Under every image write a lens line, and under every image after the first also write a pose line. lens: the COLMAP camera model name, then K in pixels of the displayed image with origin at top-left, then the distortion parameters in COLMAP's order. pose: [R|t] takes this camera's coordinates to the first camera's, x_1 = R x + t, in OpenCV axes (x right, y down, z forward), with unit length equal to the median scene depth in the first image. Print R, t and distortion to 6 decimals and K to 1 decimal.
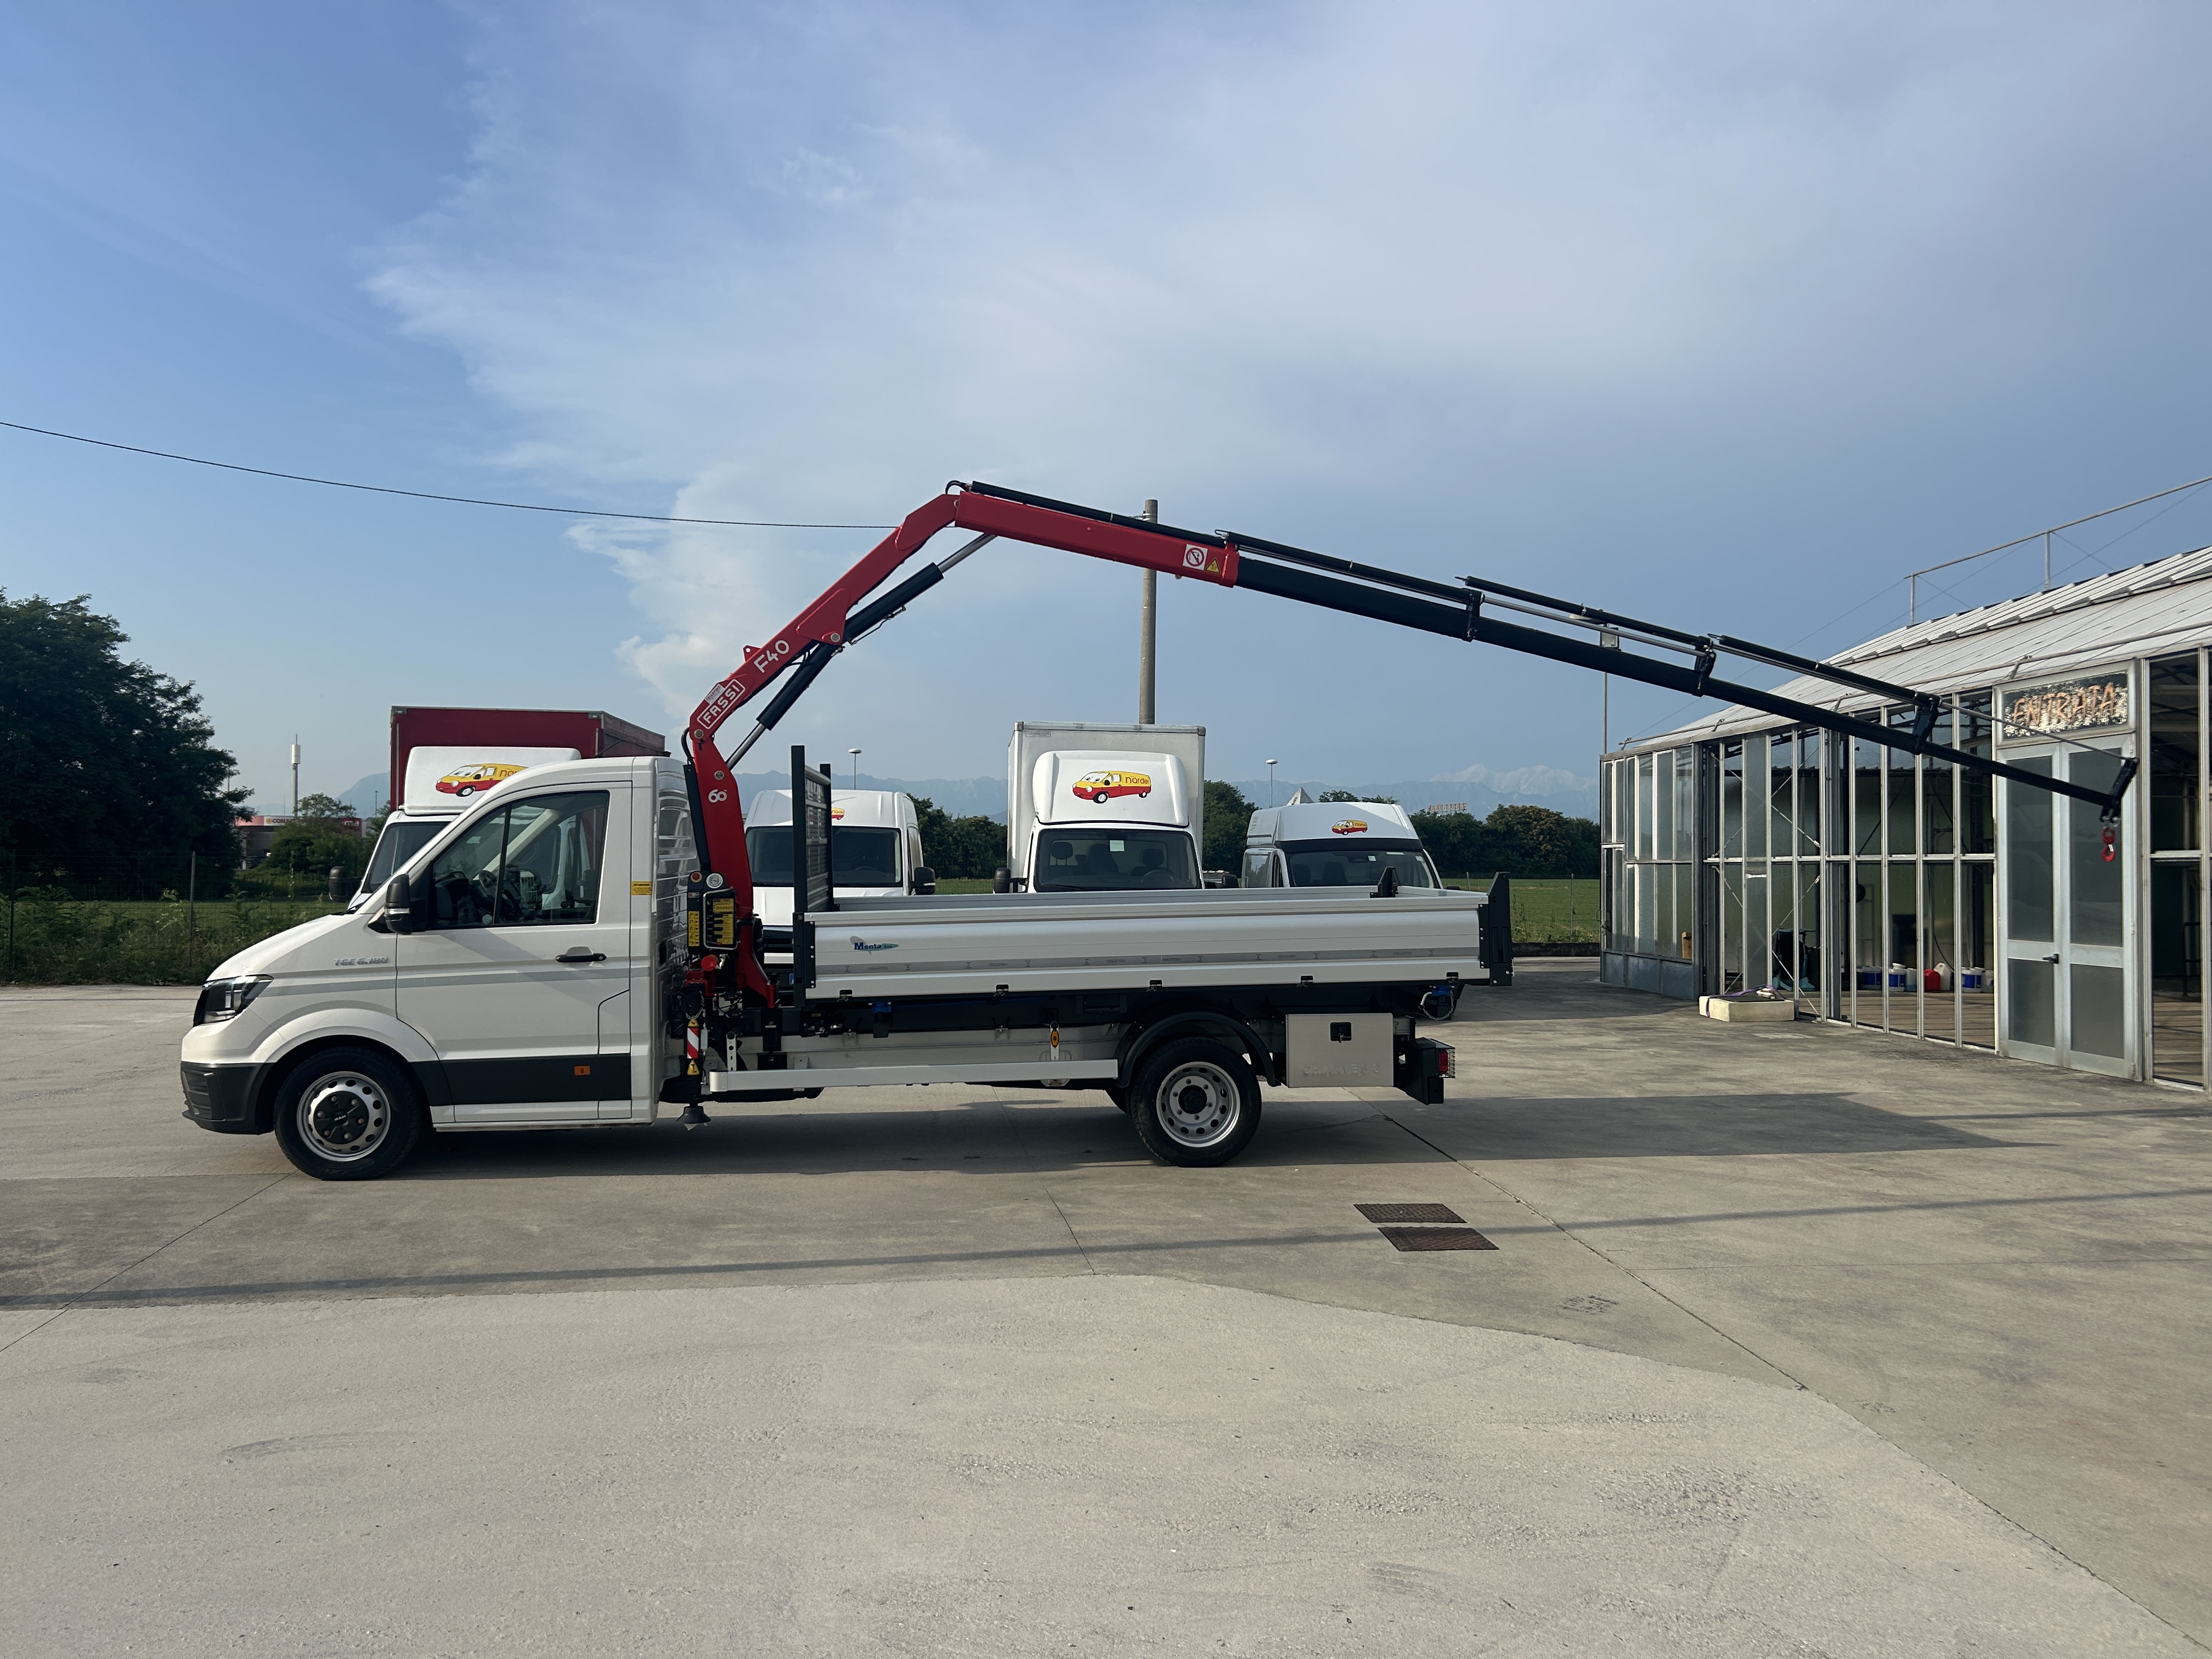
lens RADIAL K [[1660.0, 0, 1090.4], [0, 1660.0, 834.9], [0, 0, 1]] dist [0.035150, -0.073588]
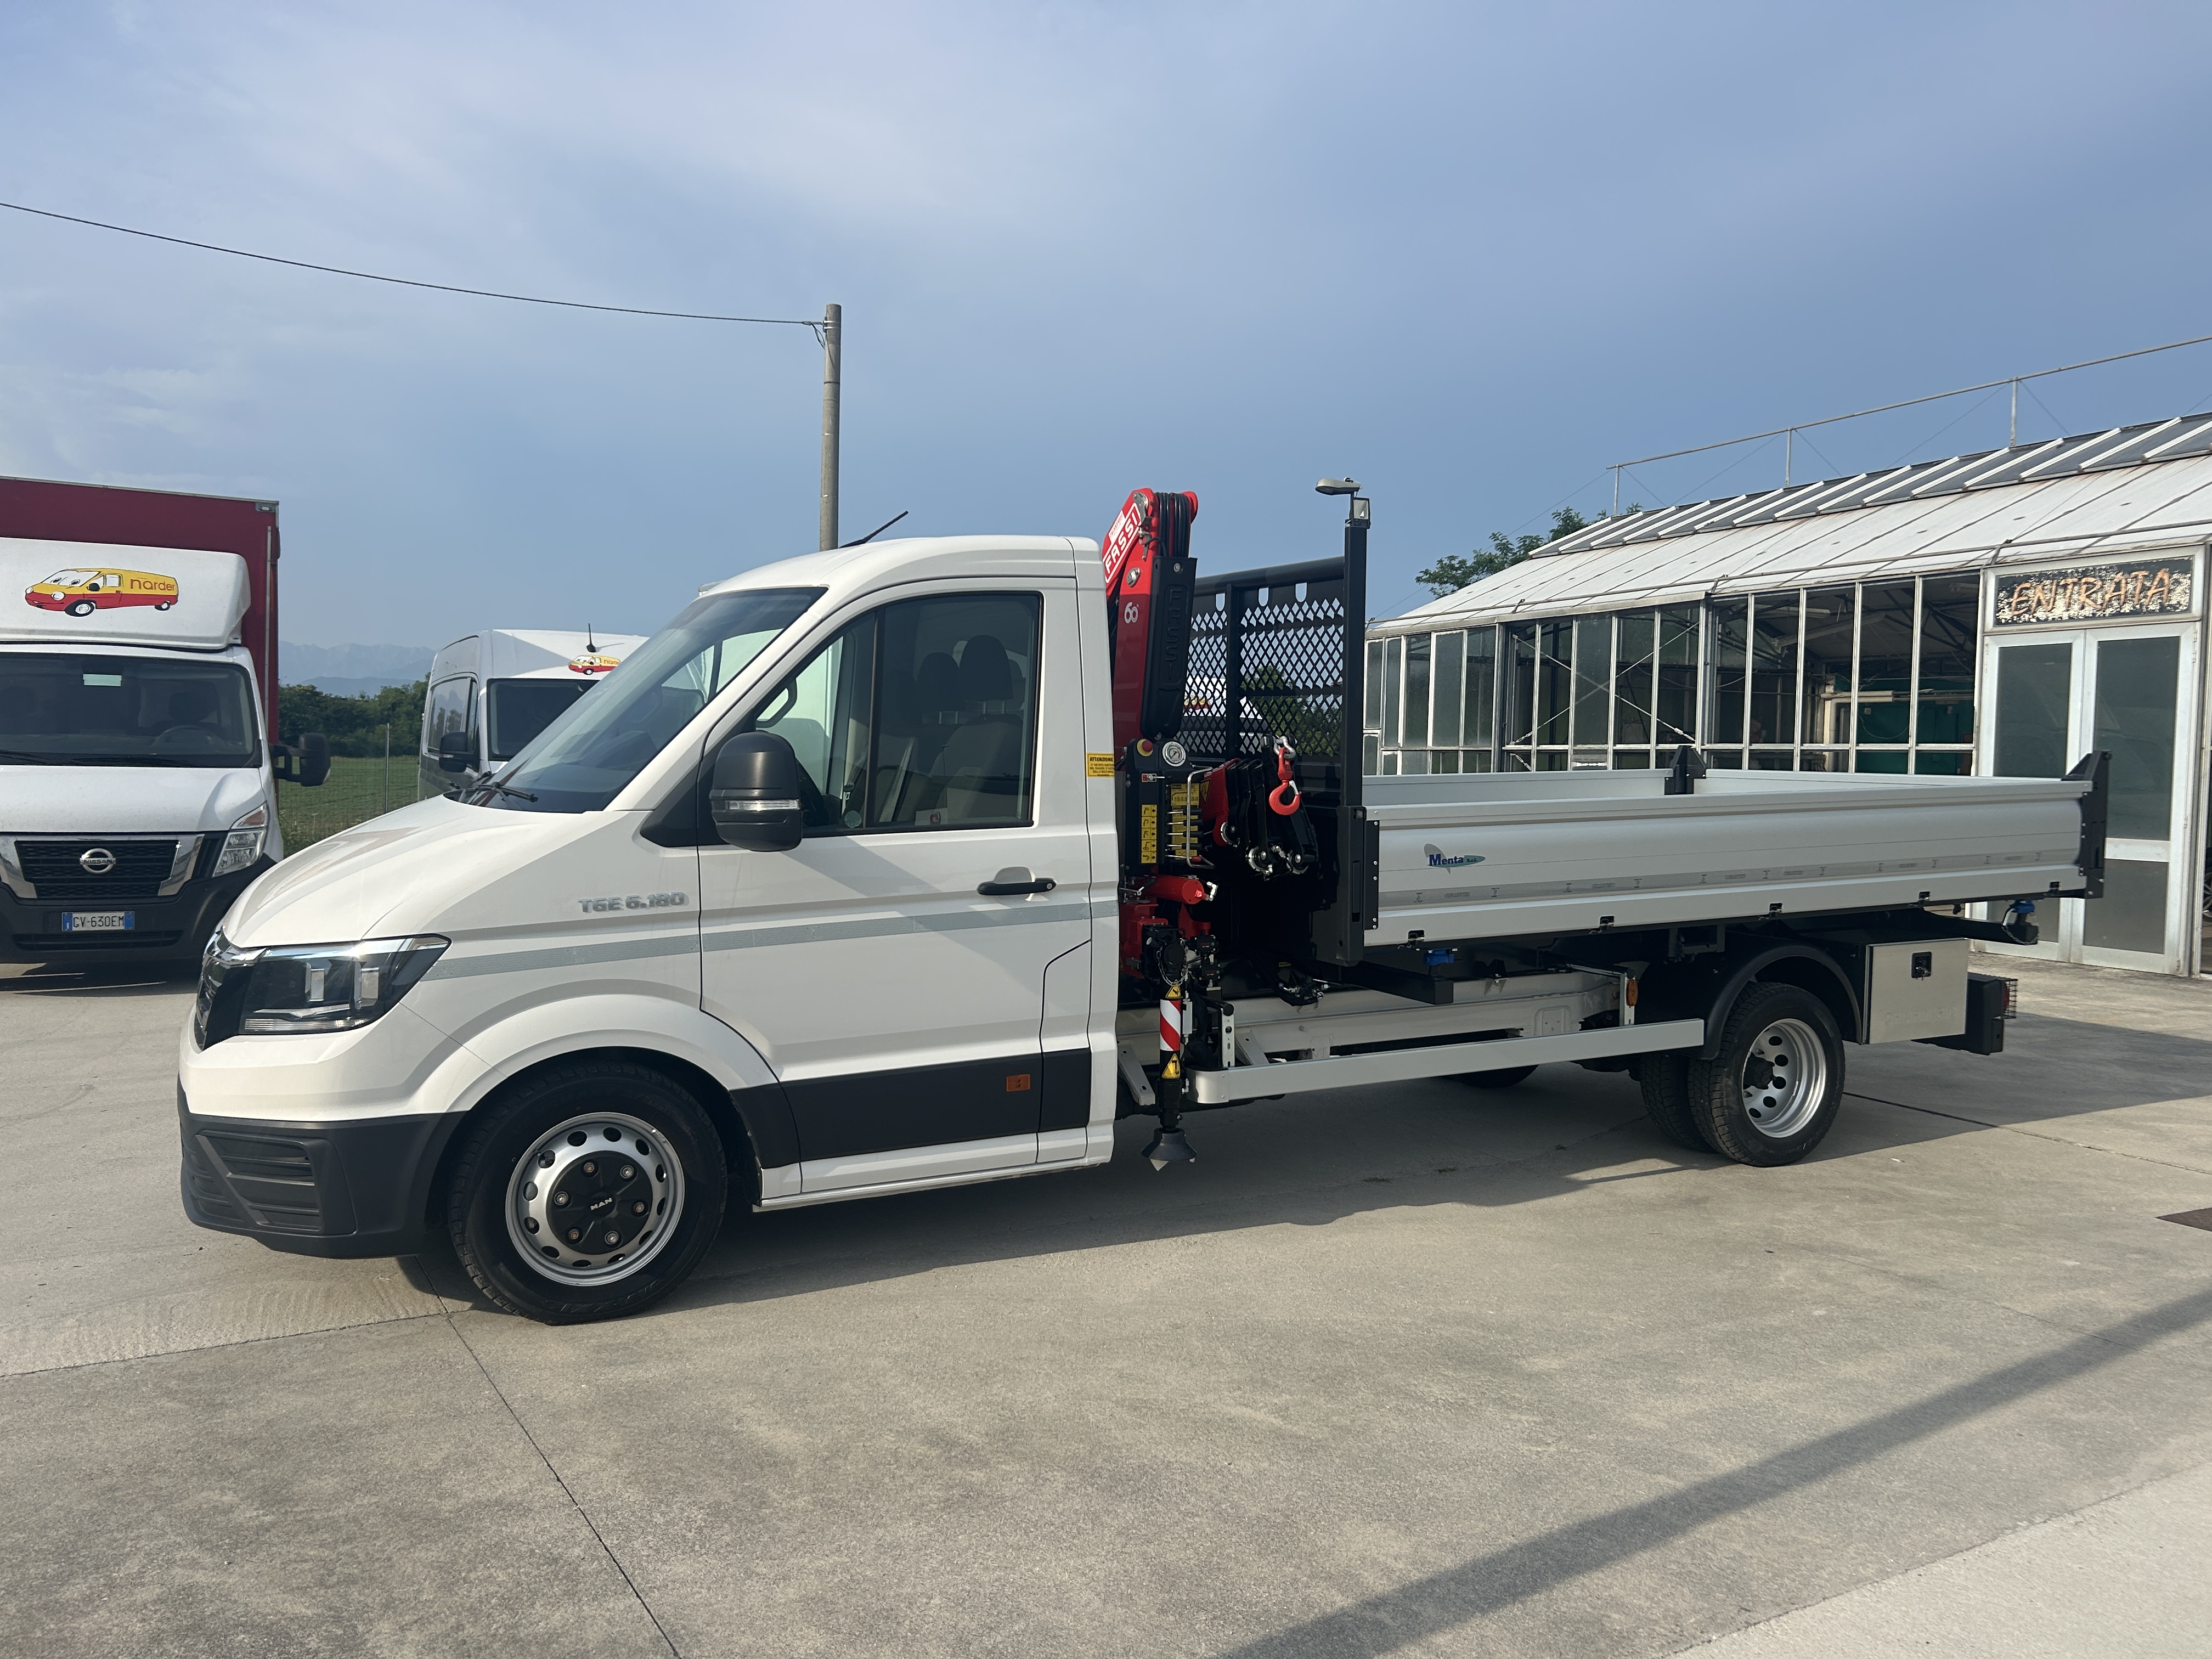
lens RADIAL K [[1661.8, 0, 1089.1], [0, 1661.8, 848.2], [0, 0, 1]] dist [0.048132, -0.046591]
pose [[0.928498, -0.006441, 0.371283, -0.469996], [-0.022528, 0.997031, 0.073635, 0.018005], [-0.370655, -0.076734, 0.925596, 0.447939]]
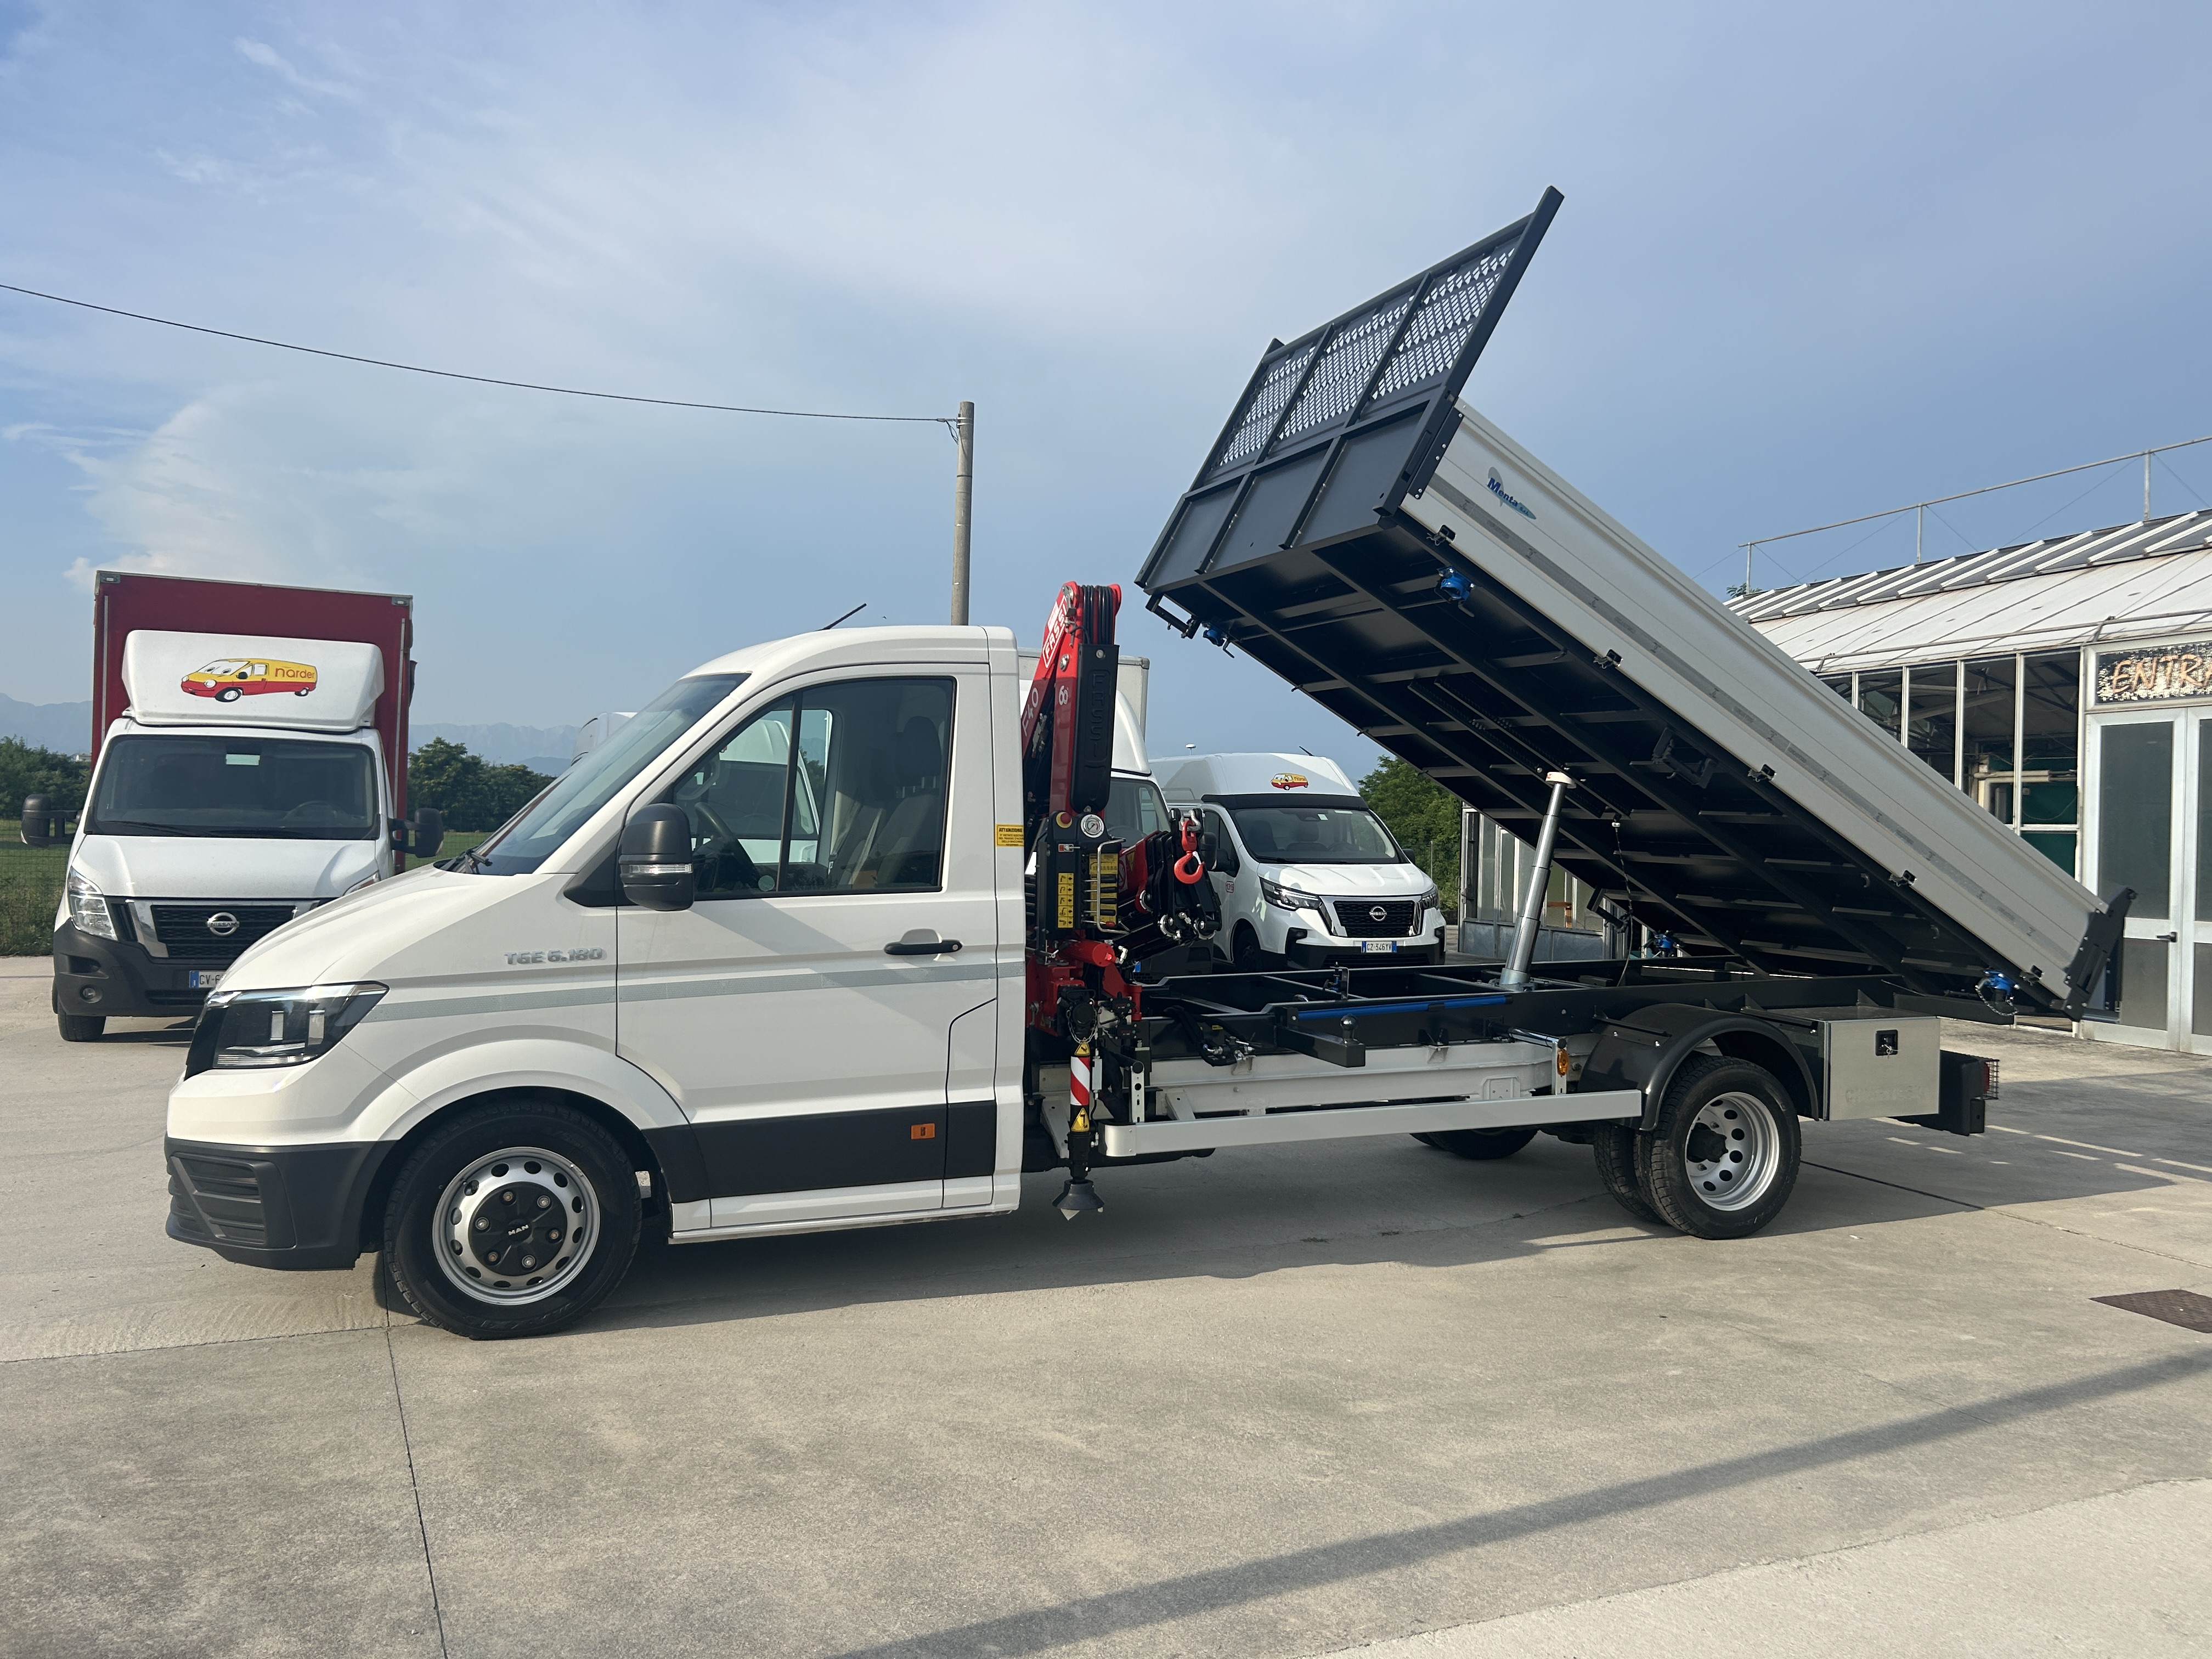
lens RADIAL K [[1664.7, 0, 1106.0], [0, 1664.7, 829.5], [0, 0, 1]] dist [0.051809, -0.054960]
pose [[0.960917, 0.019155, 0.276172, -0.392079], [-0.024959, 0.999535, 0.017515, 0.017341], [-0.275708, -0.023723, 0.960949, 0.375584]]
